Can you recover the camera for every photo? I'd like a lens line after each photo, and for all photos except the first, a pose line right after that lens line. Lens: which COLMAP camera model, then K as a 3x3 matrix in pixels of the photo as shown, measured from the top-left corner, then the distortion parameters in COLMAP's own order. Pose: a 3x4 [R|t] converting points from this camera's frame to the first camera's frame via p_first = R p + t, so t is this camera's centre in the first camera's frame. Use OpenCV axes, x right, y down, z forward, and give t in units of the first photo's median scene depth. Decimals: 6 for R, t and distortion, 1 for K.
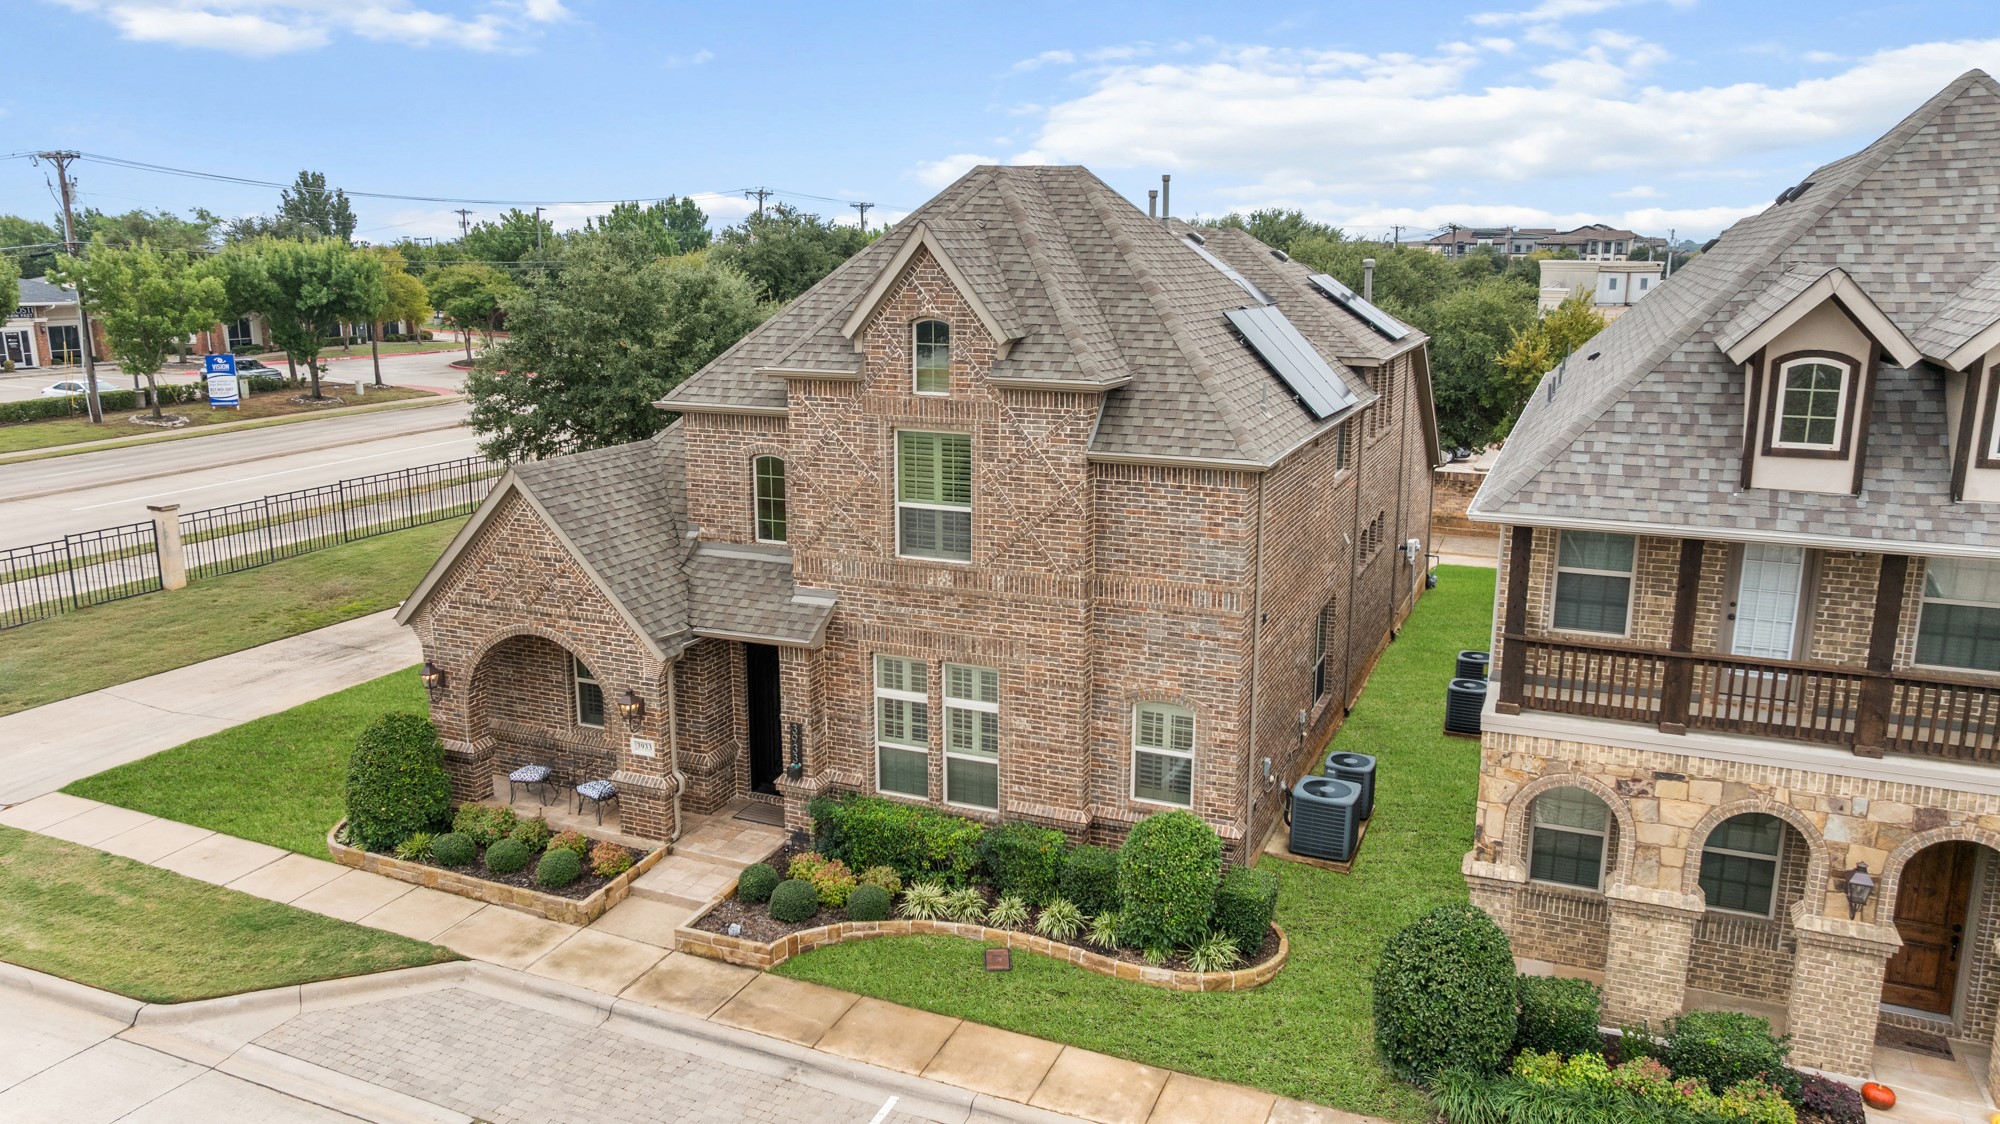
lens RADIAL K [[1405.1, 0, 1000.0], [0, 1405.1, 562.0], [0, 0, 1]] dist [-0.018974, -0.002662]
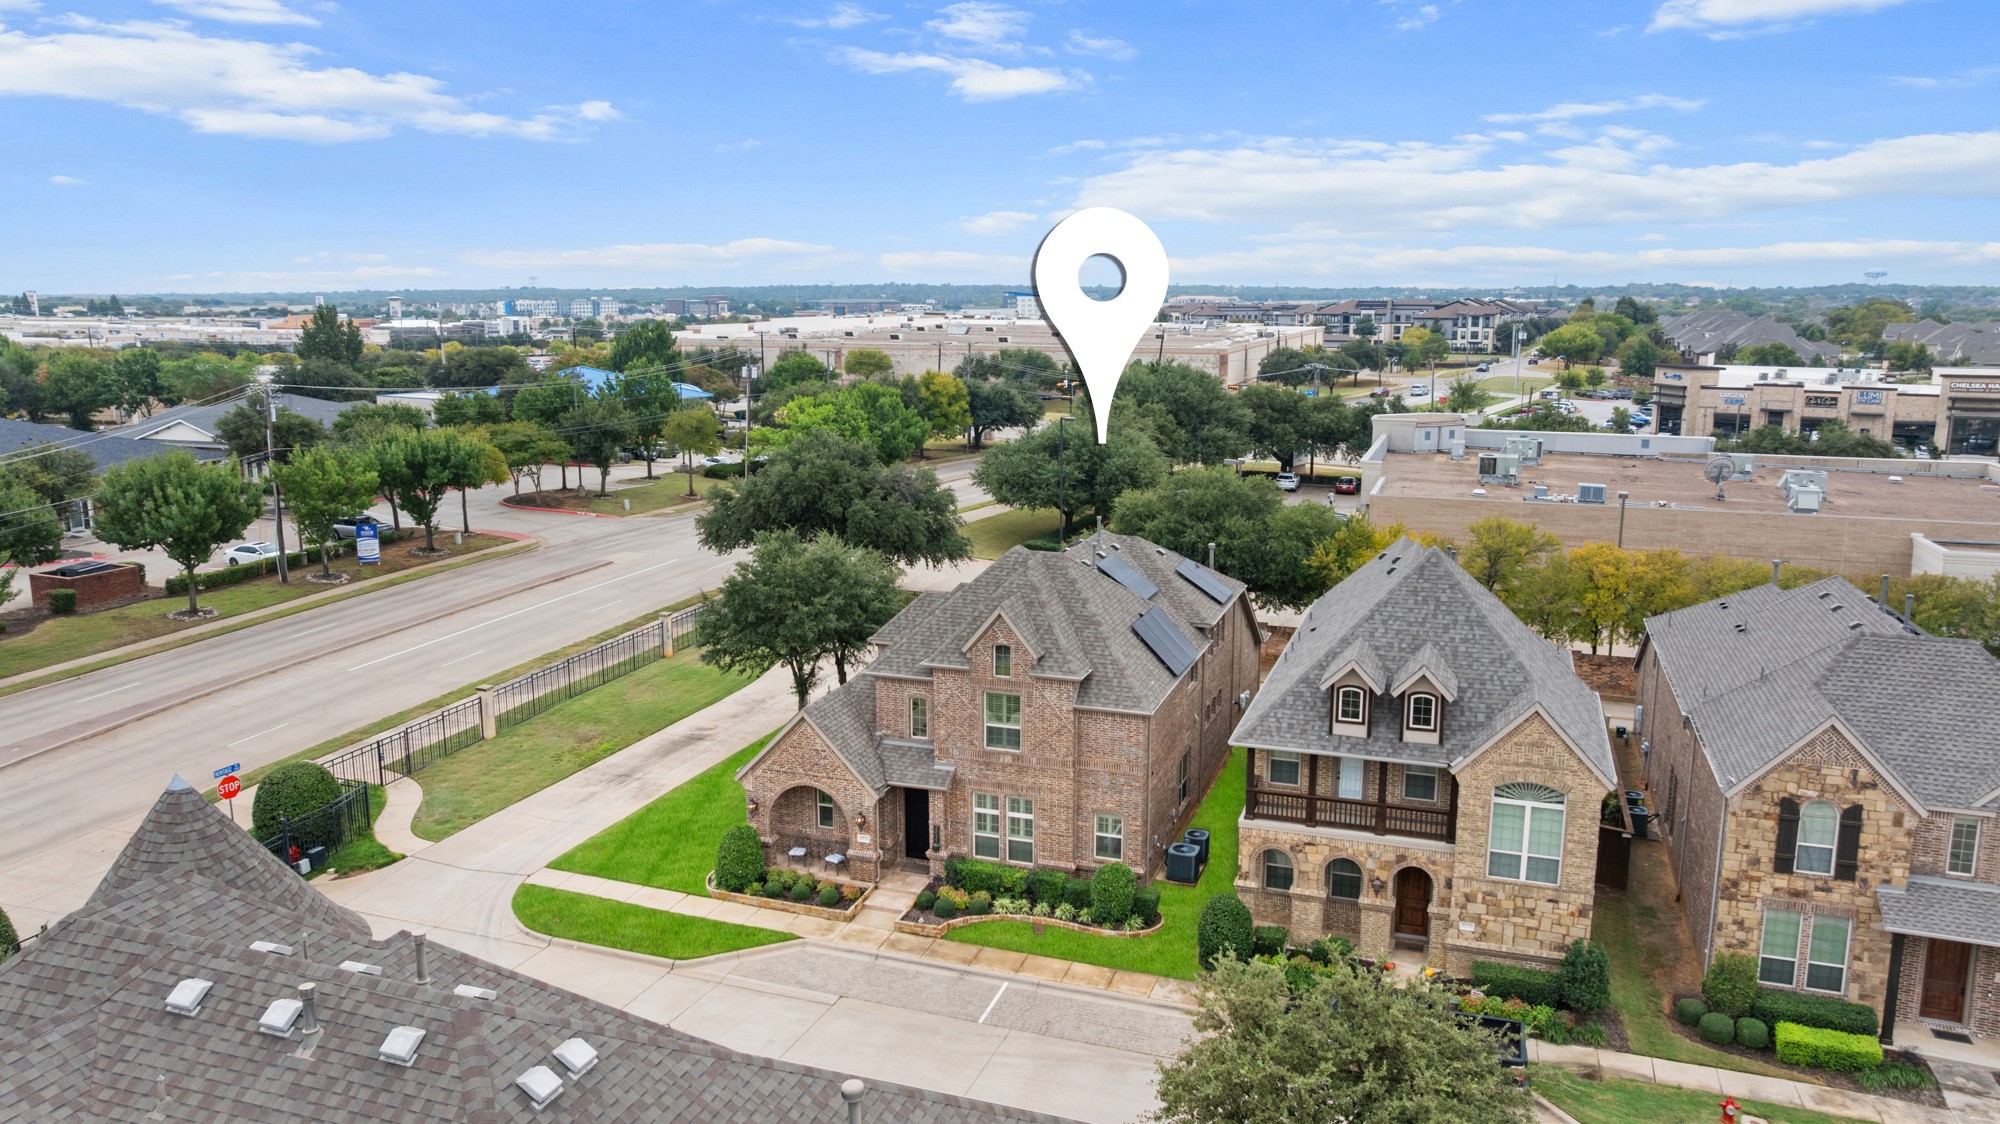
lens RADIAL K [[1405.1, 0, 1000.0], [0, 1405.1, 562.0], [0, 0, 1]] dist [-0.018974, -0.002662]
pose [[0.997850, -0.014962, 0.063802, -0.188858], [0.016772, 0.999469, -0.027923, -0.236018], [-0.063350, 0.028933, 0.997572, -1.208326]]
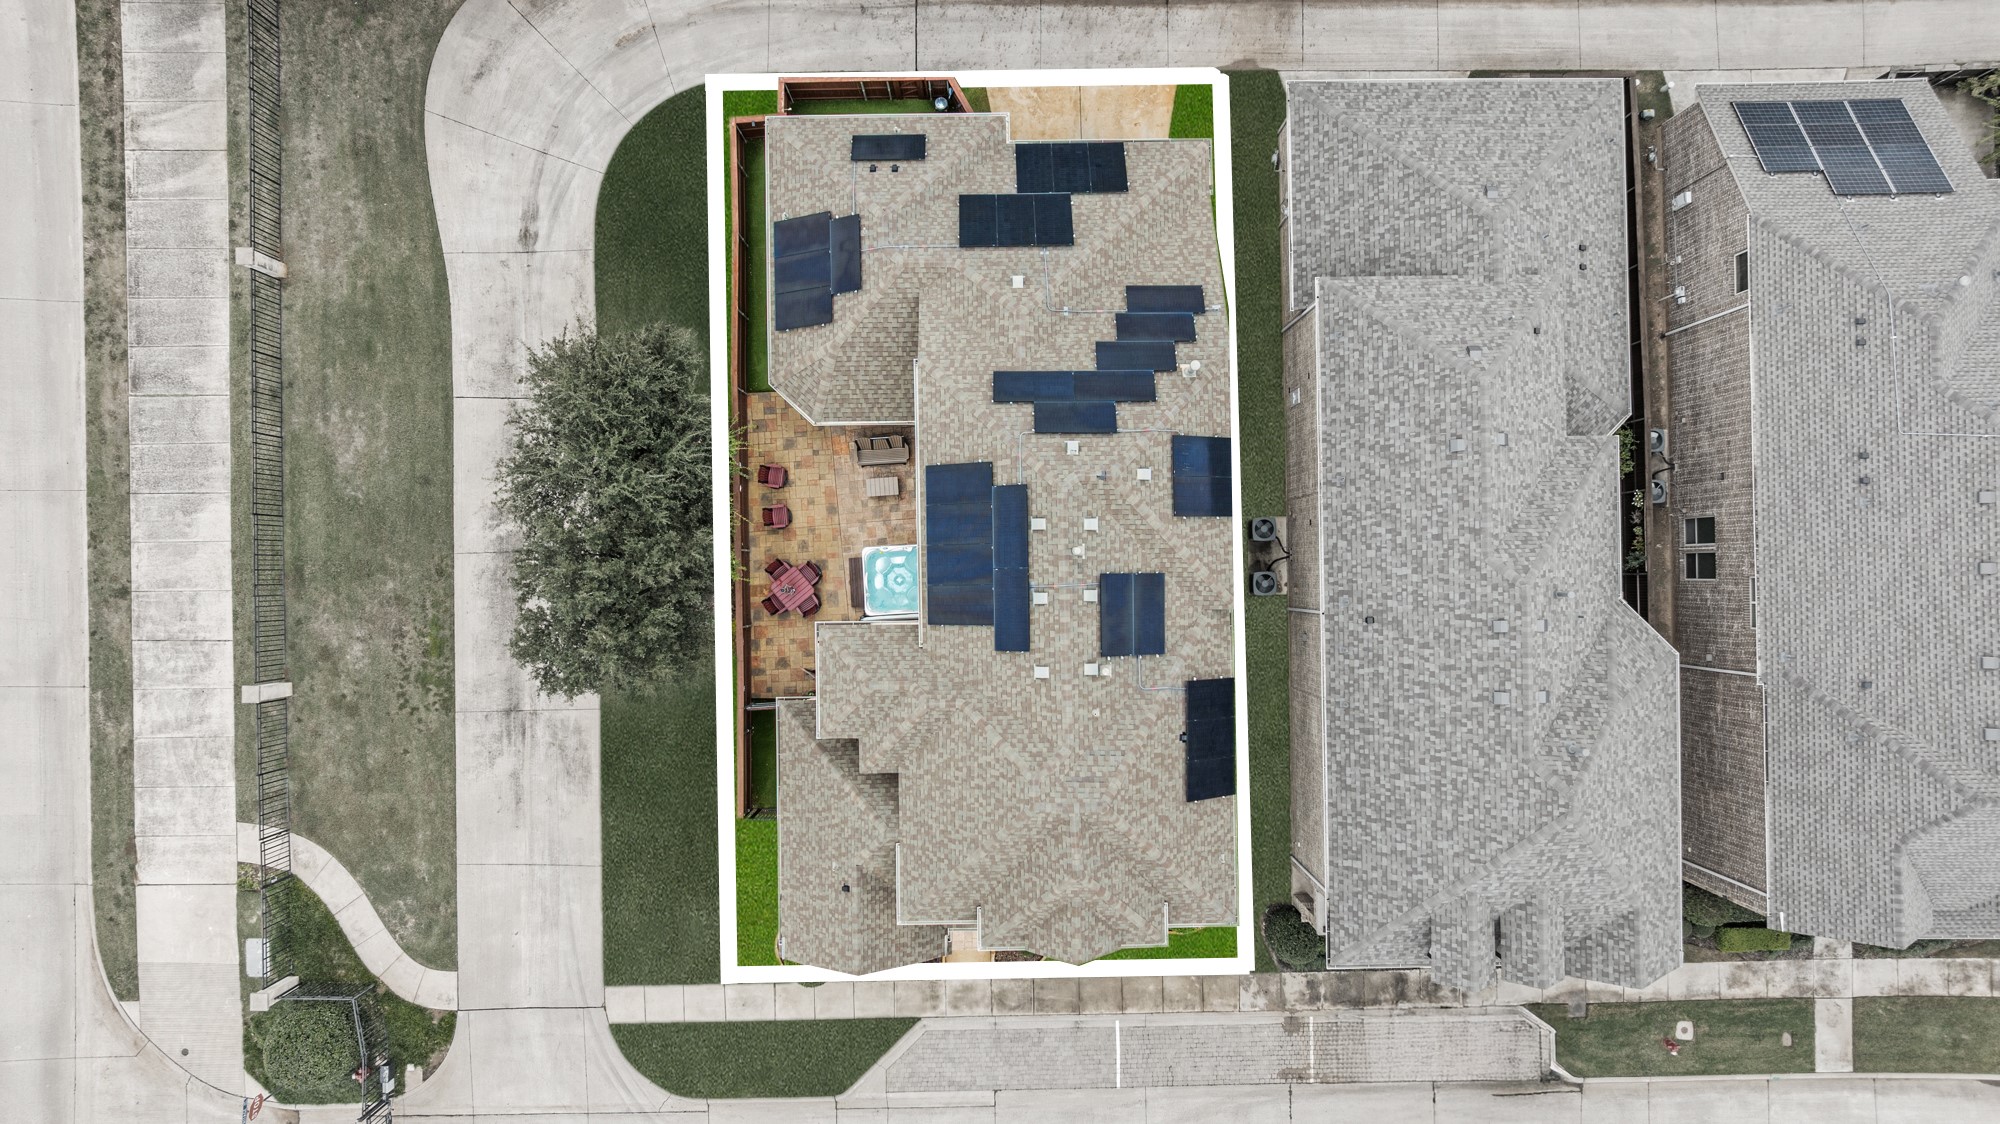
lens RADIAL K [[1405.1, 0, 1000.0], [0, 1405.1, 562.0], [0, 0, 1]] dist [-0.018974, -0.002662]
pose [[0.913758, -0.406258, 0.000602, 0.070803], [0.087777, 0.198874, 0.976086, -2.146796], [-0.396663, -0.891854, 0.217383, 1.053631]]
